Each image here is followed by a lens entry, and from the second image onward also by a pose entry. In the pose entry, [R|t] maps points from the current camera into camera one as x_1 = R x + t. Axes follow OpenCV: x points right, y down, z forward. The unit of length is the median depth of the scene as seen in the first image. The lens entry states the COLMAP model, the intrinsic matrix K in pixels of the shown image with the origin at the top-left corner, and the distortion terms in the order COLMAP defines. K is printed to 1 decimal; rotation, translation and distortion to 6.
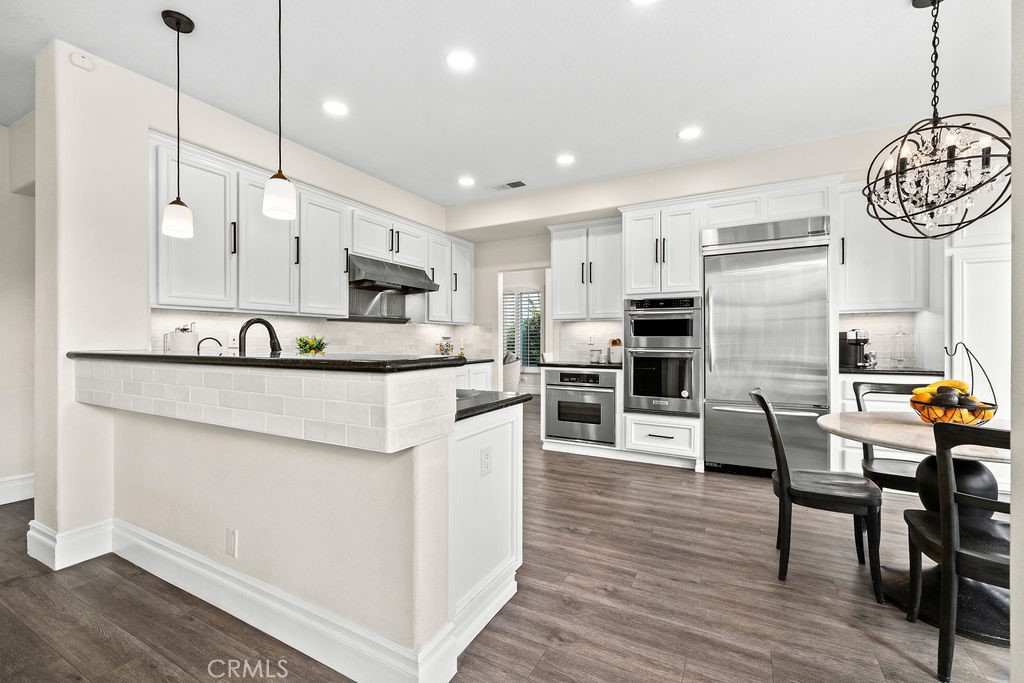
lens RADIAL K [[433.0, 0, 512.0], [0, 433.0, 341.5], [0, 0, 1]] dist [0.003905, 0.000296]
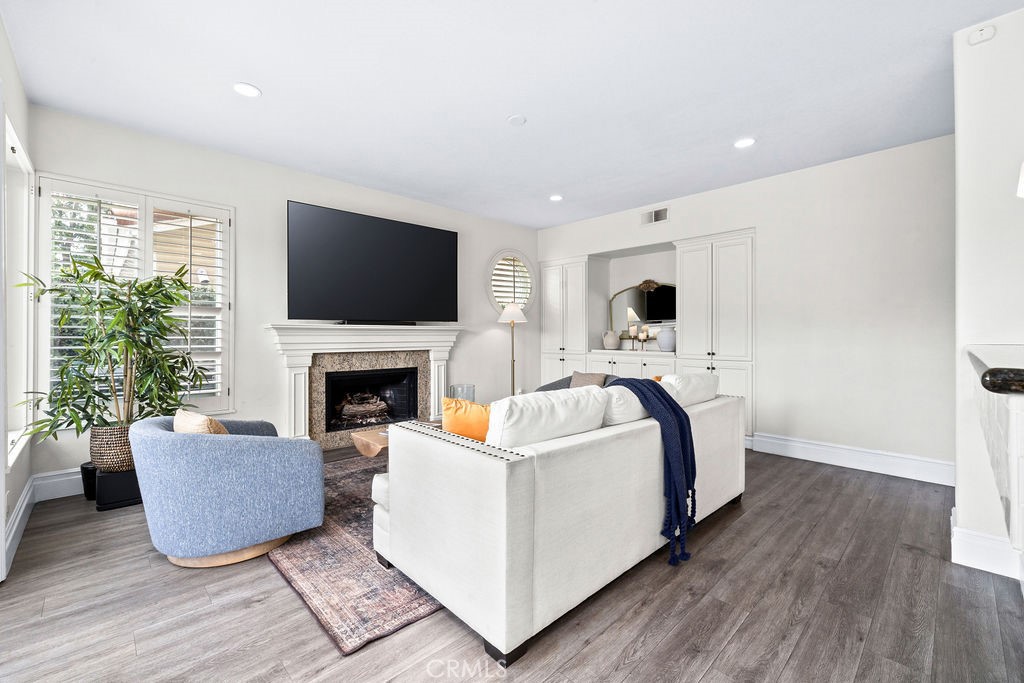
lens RADIAL K [[427.9, 0, 512.0], [0, 427.9, 341.5], [0, 0, 1]] dist [0.001791, 0.000350]
pose [[-0.306617, 0.013861, -0.951732, 0.124720], [-0.002388, 0.999880, 0.015331, 0.000218], [0.951830, 0.006973, -0.306547, 0.195602]]
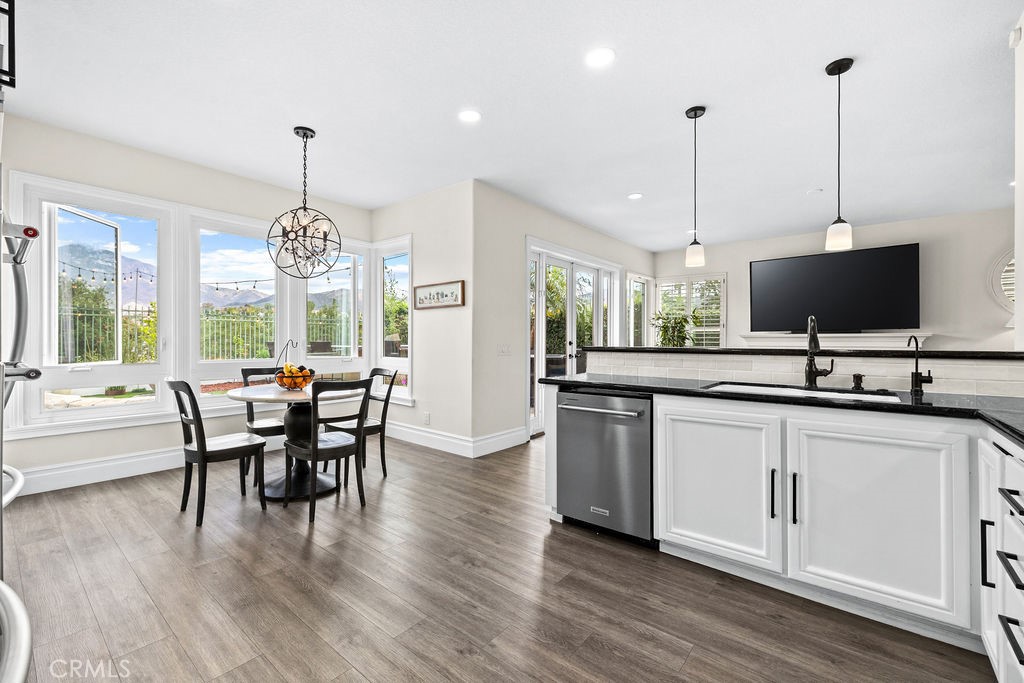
lens RADIAL K [[433.0, 0, 508.6], [0, 433.0, 340.0], [0, 0, 1]] dist [0.001133, 0.000168]
pose [[-0.980495, -0.003034, 0.196519, -0.070539], [-0.003022, 0.999995, 0.000363, 0.000308], [-0.196520, -0.000238, -0.980500, 1.283905]]
